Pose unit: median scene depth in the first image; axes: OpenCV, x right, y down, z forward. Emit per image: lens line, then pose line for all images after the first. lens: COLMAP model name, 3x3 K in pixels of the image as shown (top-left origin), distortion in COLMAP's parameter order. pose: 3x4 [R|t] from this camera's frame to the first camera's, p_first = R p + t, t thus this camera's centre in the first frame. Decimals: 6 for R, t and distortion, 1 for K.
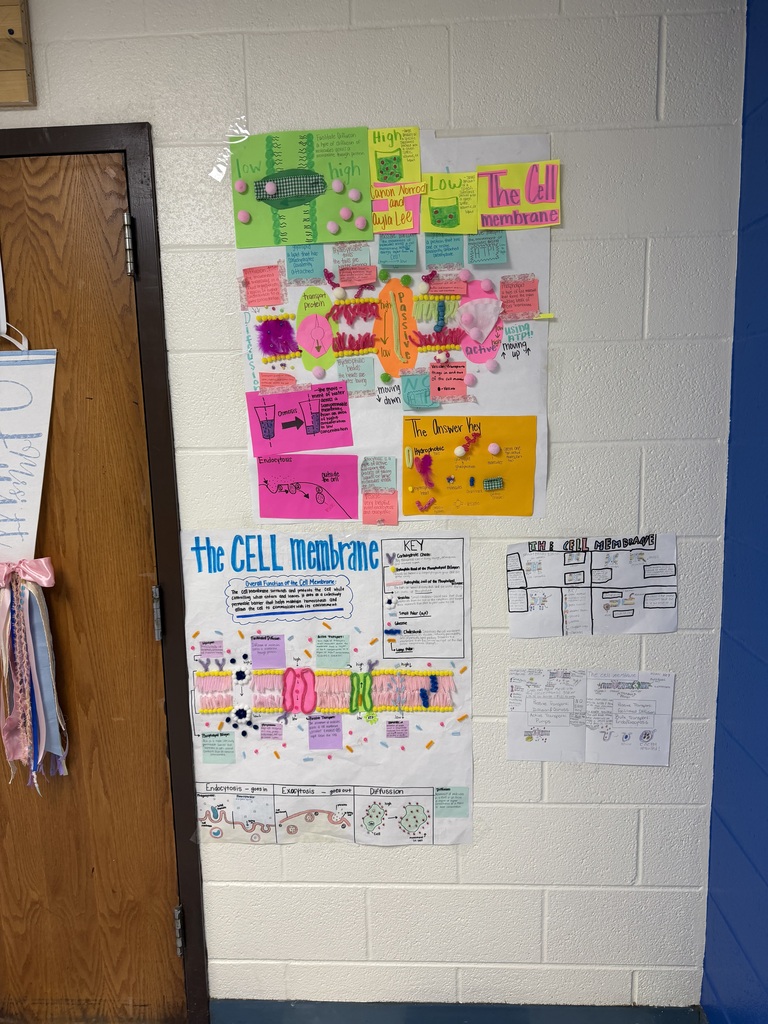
lens RADIAL K [[721.4, 0, 387.4], [0, 721.4, 518.2], [0, 0, 1]] dist [0.118564, -0.170705]
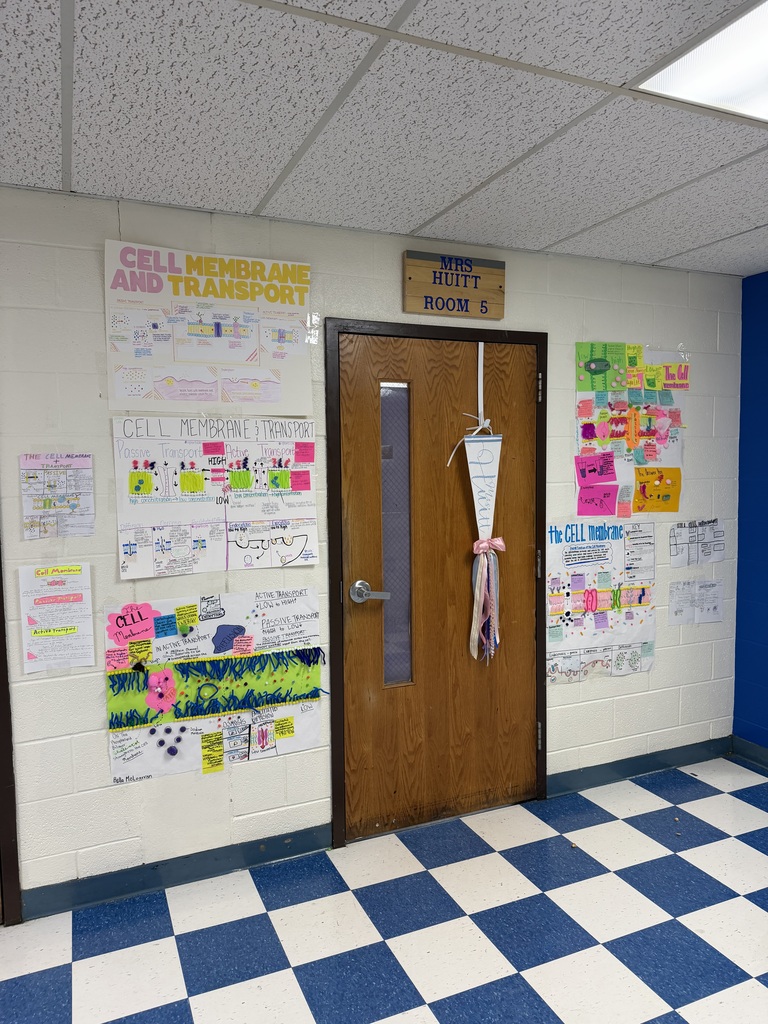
lens RADIAL K [[721.4, 0, 387.4], [0, 721.4, 518.2], [0, 0, 1]] dist [0.118564, -0.170705]
pose [[0.895265, -0.021680, 0.445006, -1.589737], [0.060153, 0.995552, -0.072516, 0.124930], [-0.441455, 0.091690, 0.892587, -0.616833]]
